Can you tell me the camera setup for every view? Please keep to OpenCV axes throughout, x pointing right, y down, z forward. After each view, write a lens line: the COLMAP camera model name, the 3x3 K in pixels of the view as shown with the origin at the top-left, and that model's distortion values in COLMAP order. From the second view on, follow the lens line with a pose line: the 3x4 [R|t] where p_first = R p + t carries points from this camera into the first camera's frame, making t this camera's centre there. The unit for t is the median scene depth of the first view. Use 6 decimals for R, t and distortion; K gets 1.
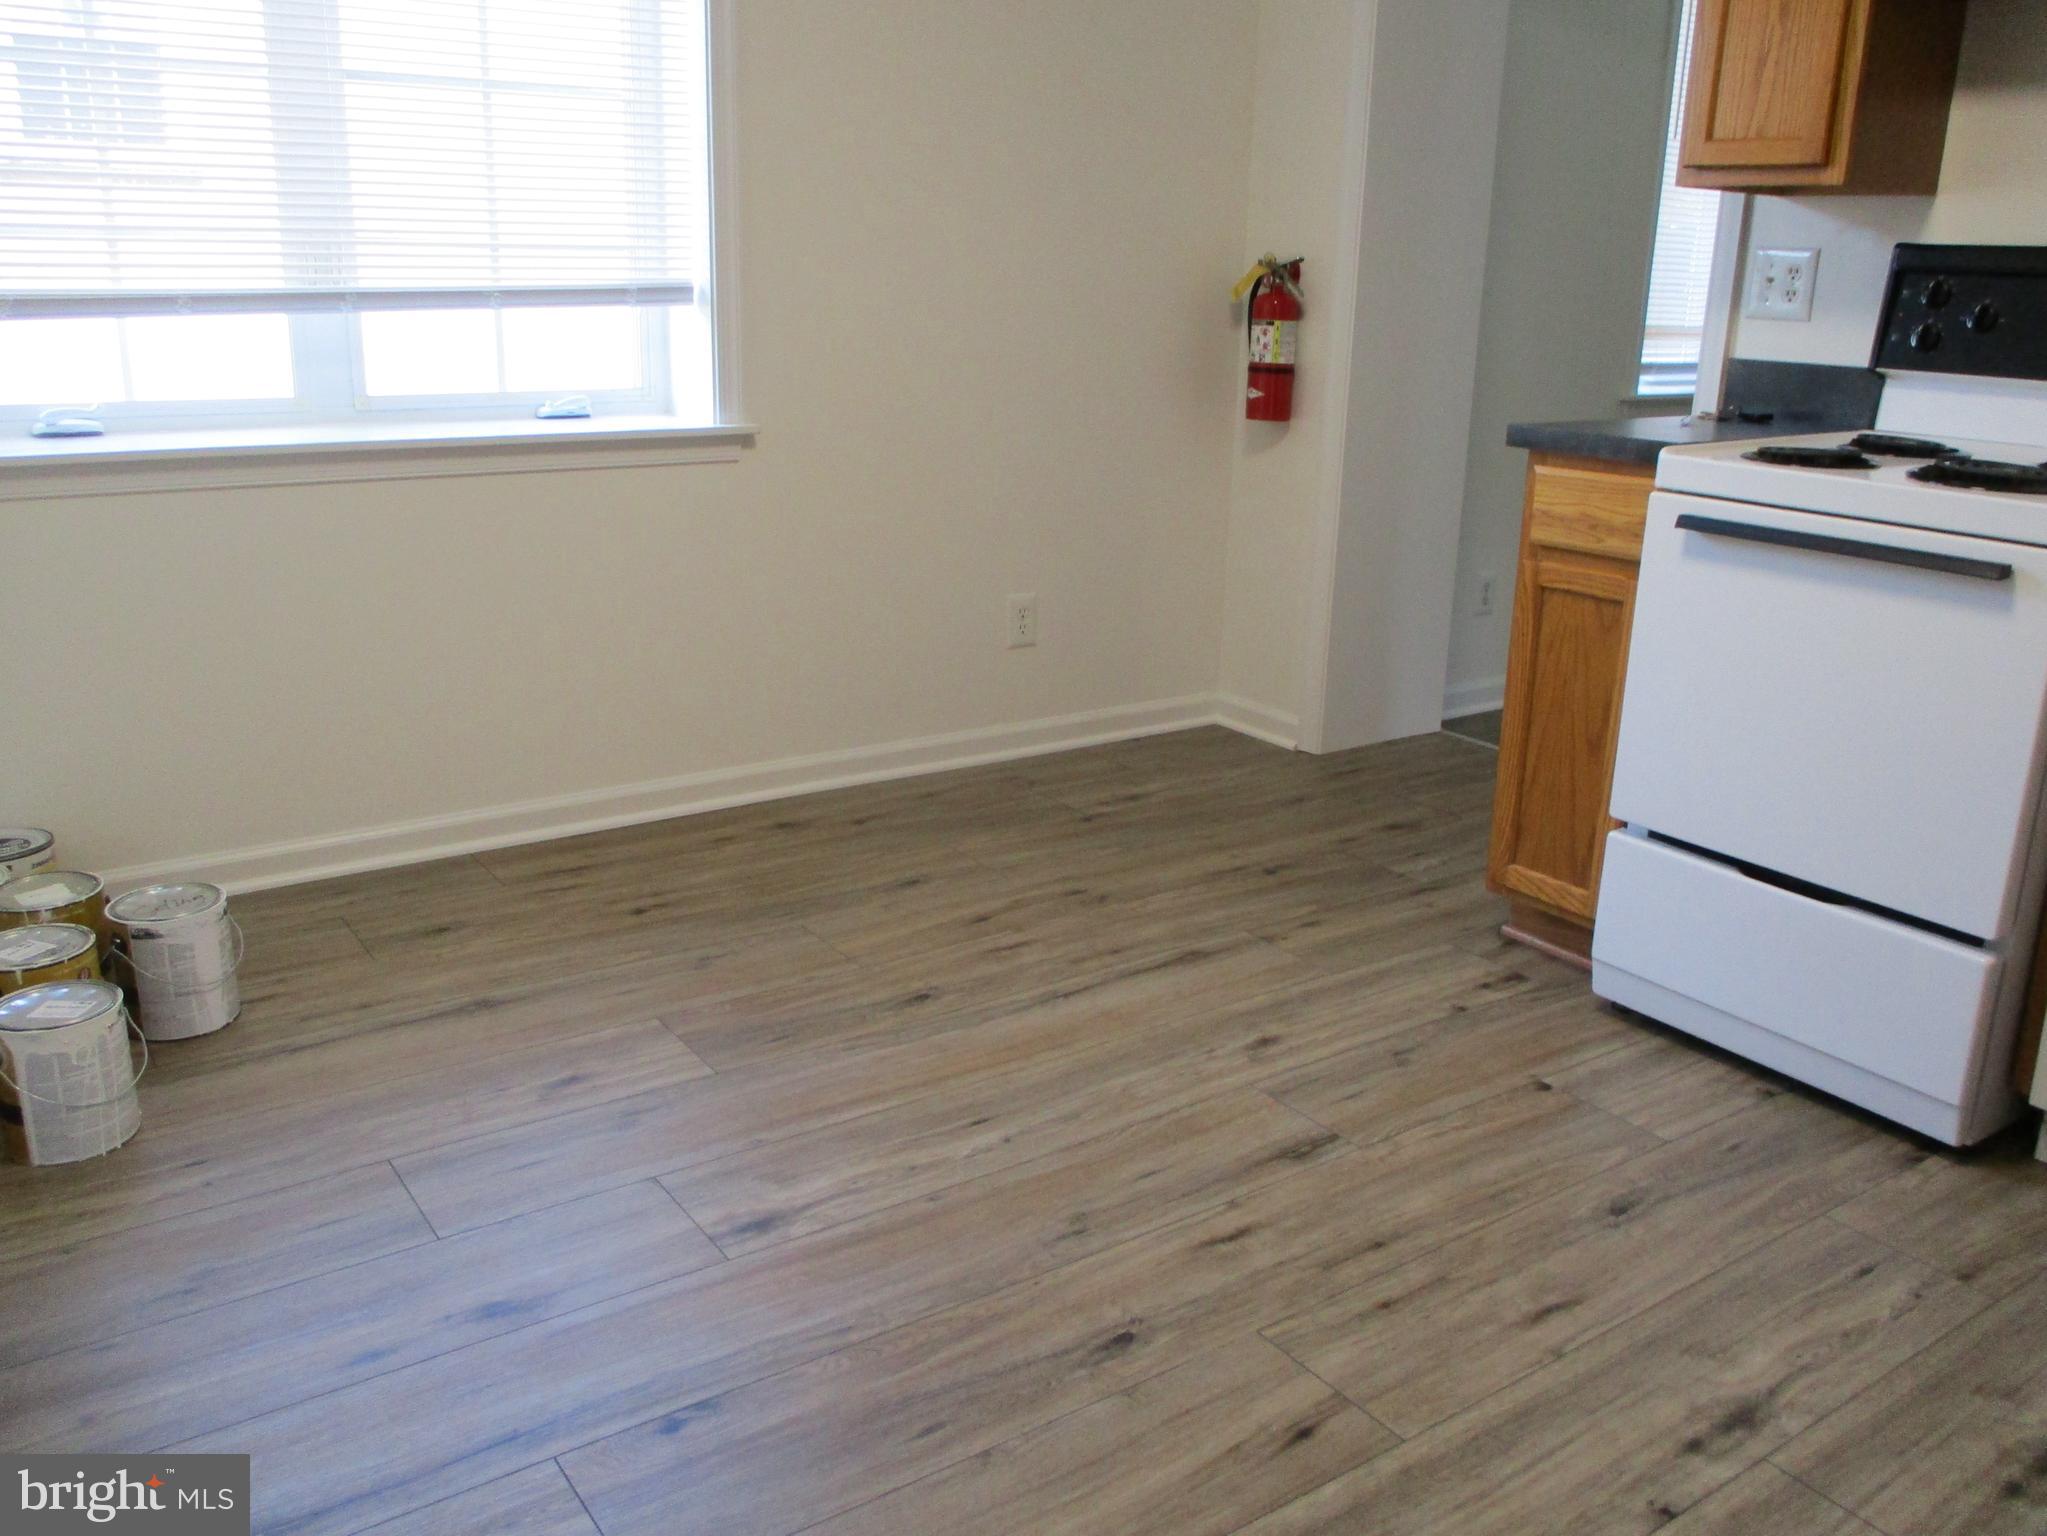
lens RADIAL K [[1689.0, 0, 1032.4], [0, 1689.0, 756.2], [0, 0, 1]] dist [-0.029283, 0.005456]
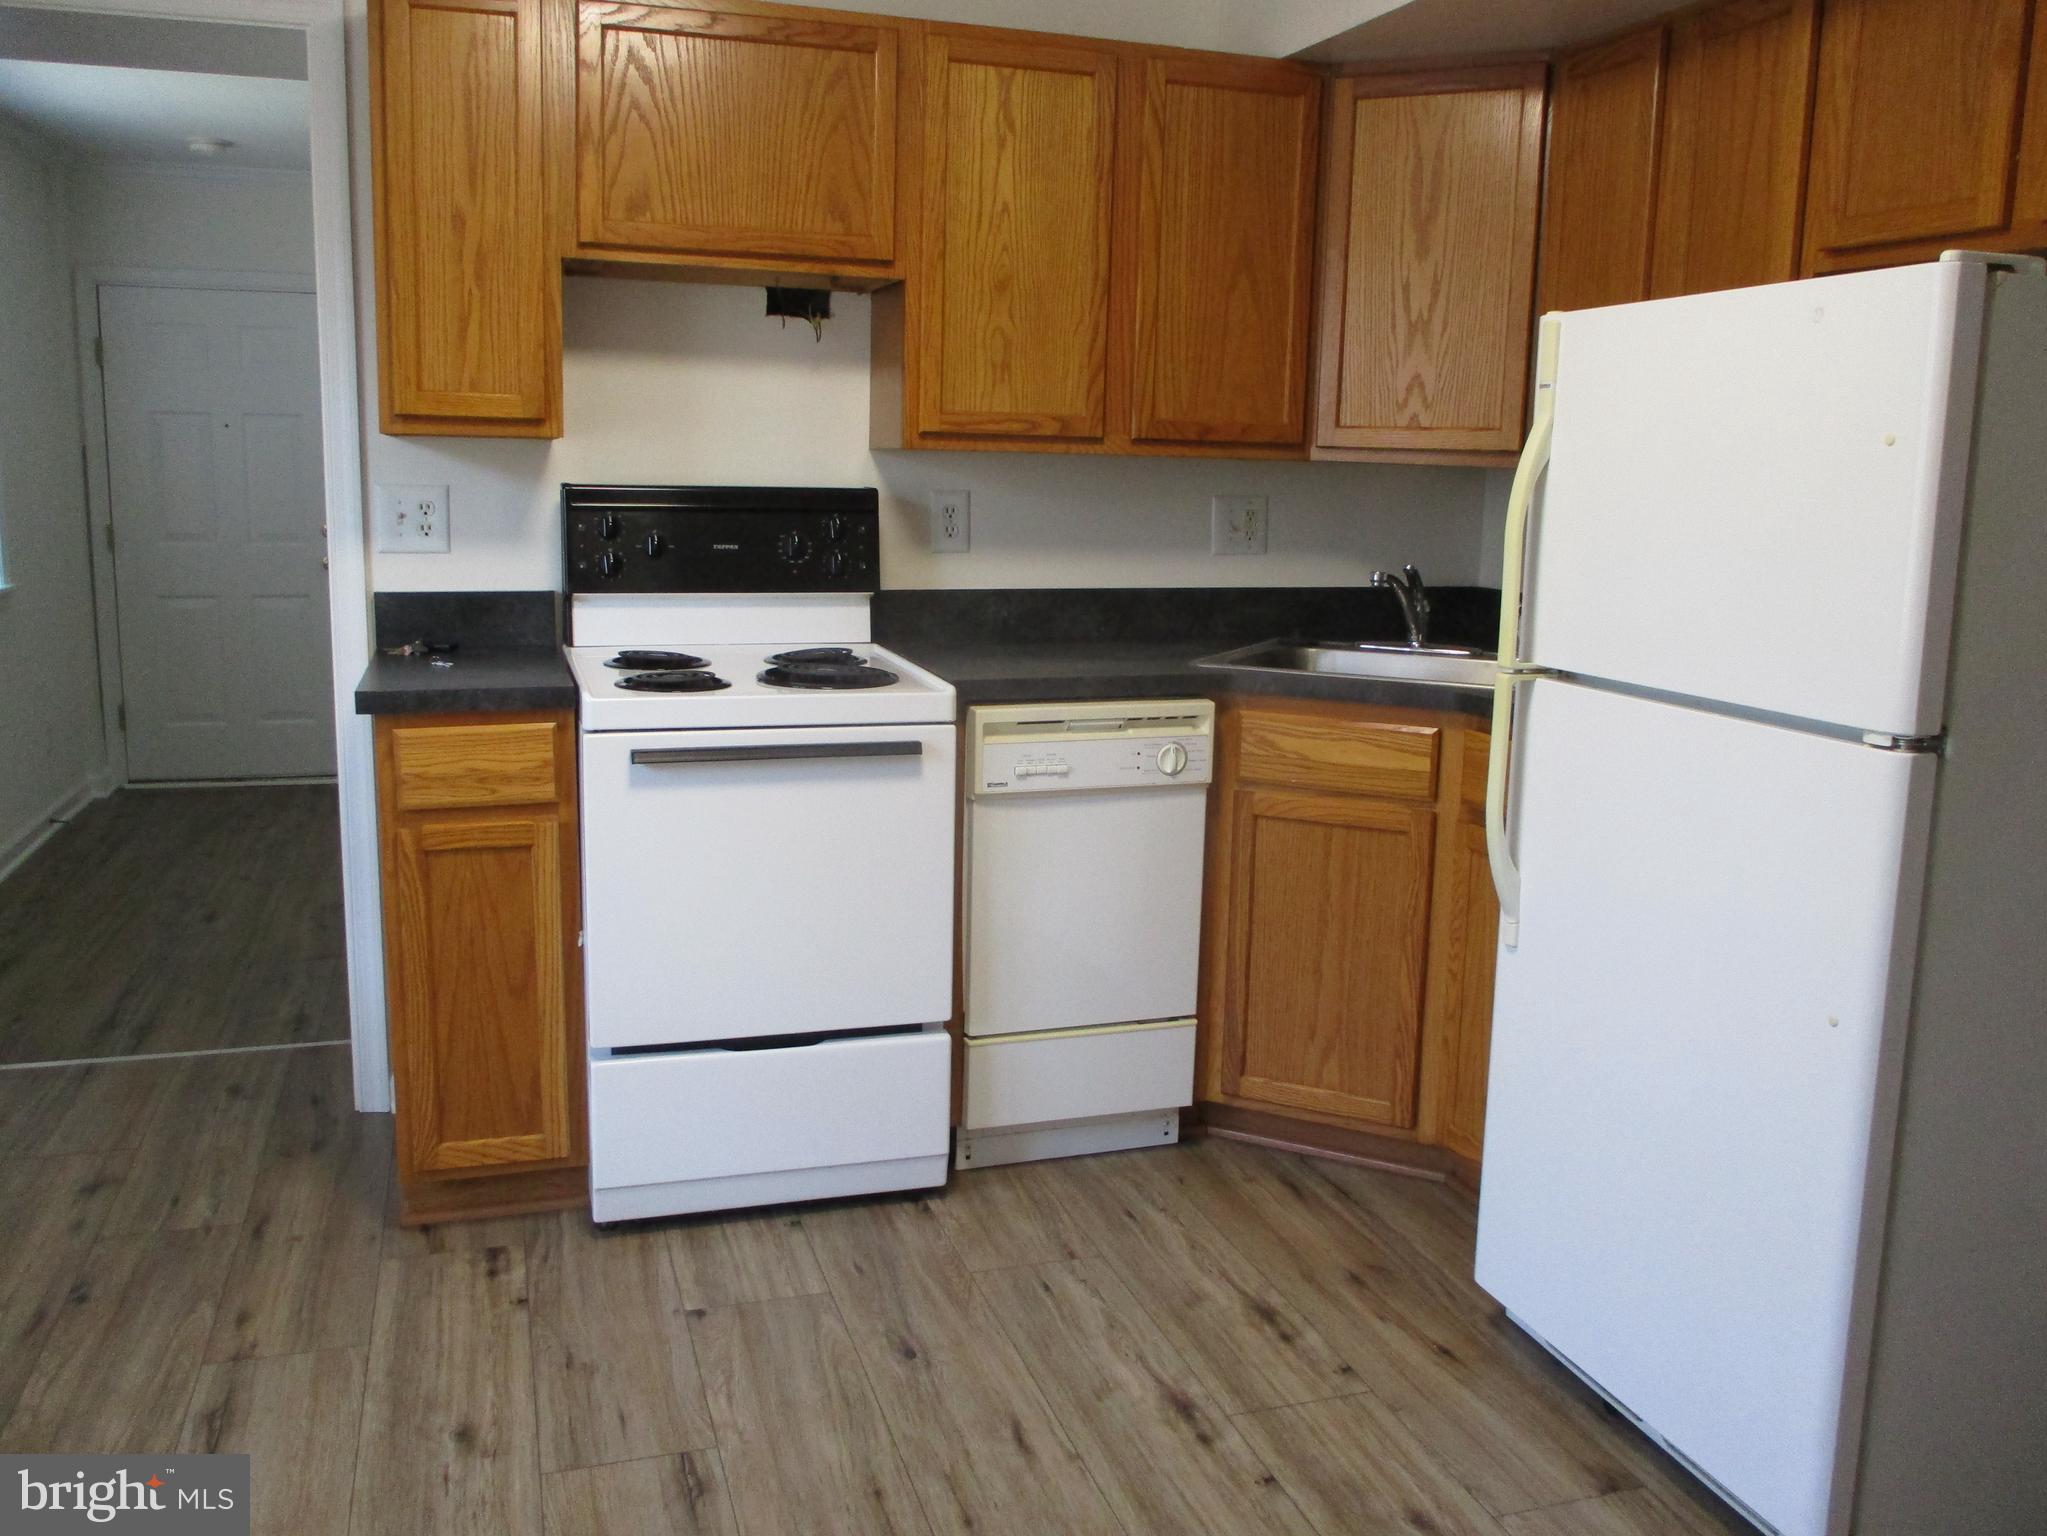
lens RADIAL K [[1689.0, 0, 1032.4], [0, 1689.0, 756.2], [0, 0, 1]] dist [-0.029283, 0.005456]
pose [[0.296145, -0.180870, 0.937861, -0.489809], [0.254437, 0.961366, 0.105060, -0.169878], [-0.920630, 0.207514, 0.330724, 0.371702]]
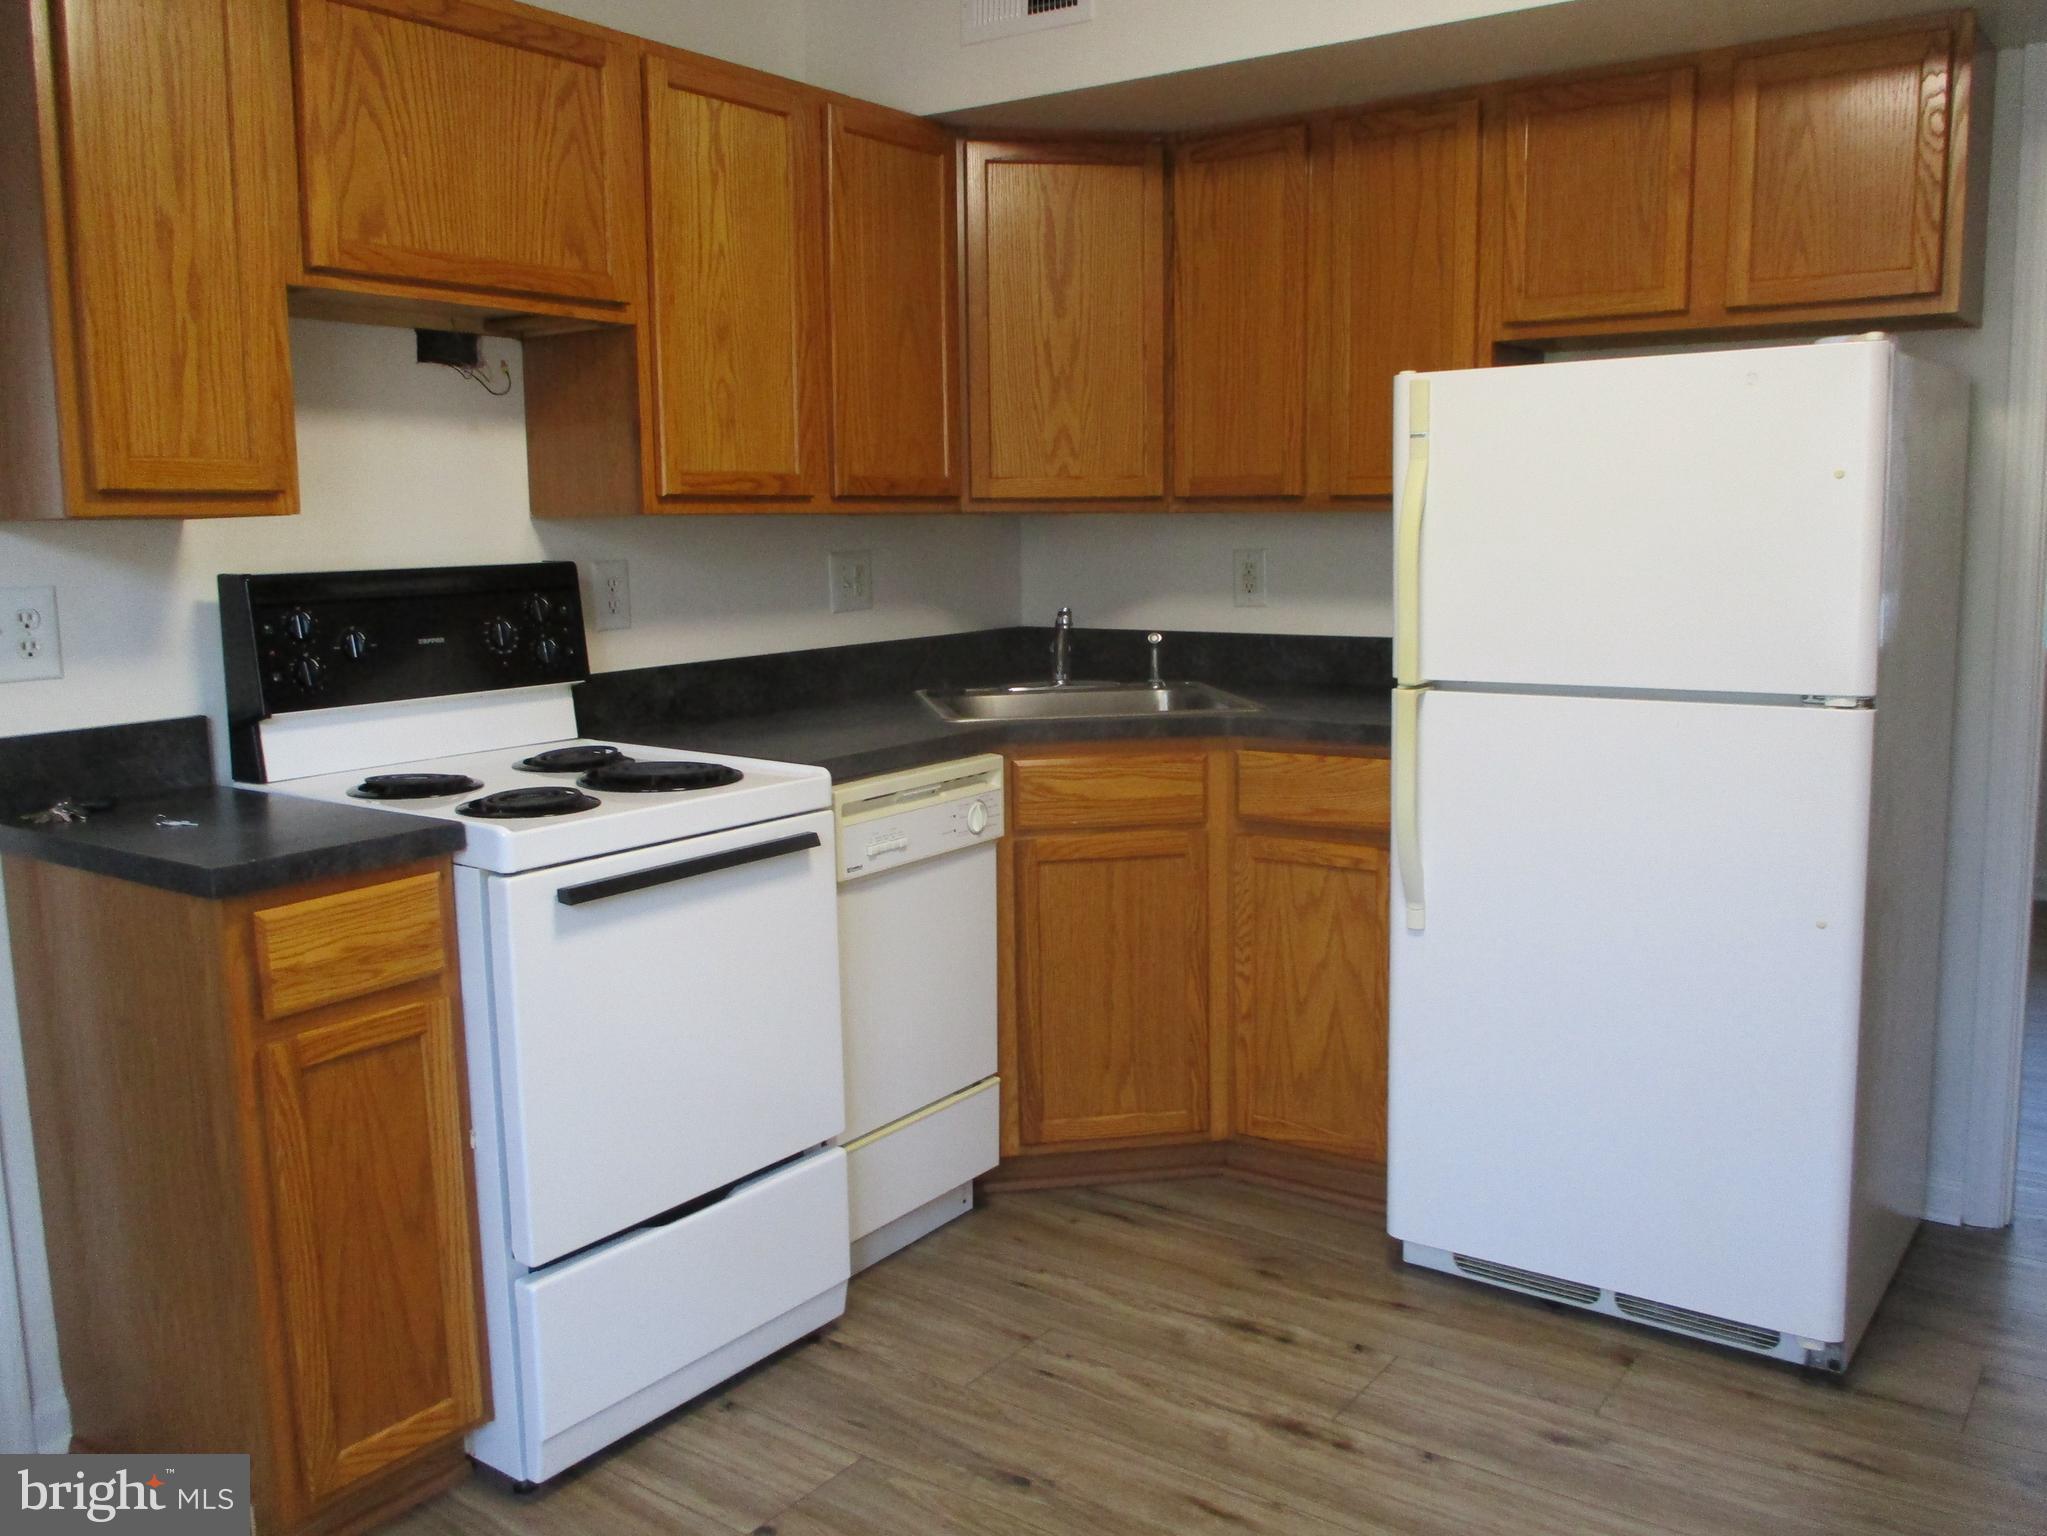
lens RADIAL K [[1689.0, 0, 1032.4], [0, 1689.0, 756.2], [0, 0, 1]] dist [-0.029283, 0.005456]
pose [[-0.318356, -0.150074, 0.936017, -0.449582], [0.276130, 0.929892, 0.243009, -0.319013], [-0.906864, 0.335825, -0.254597, 0.882704]]
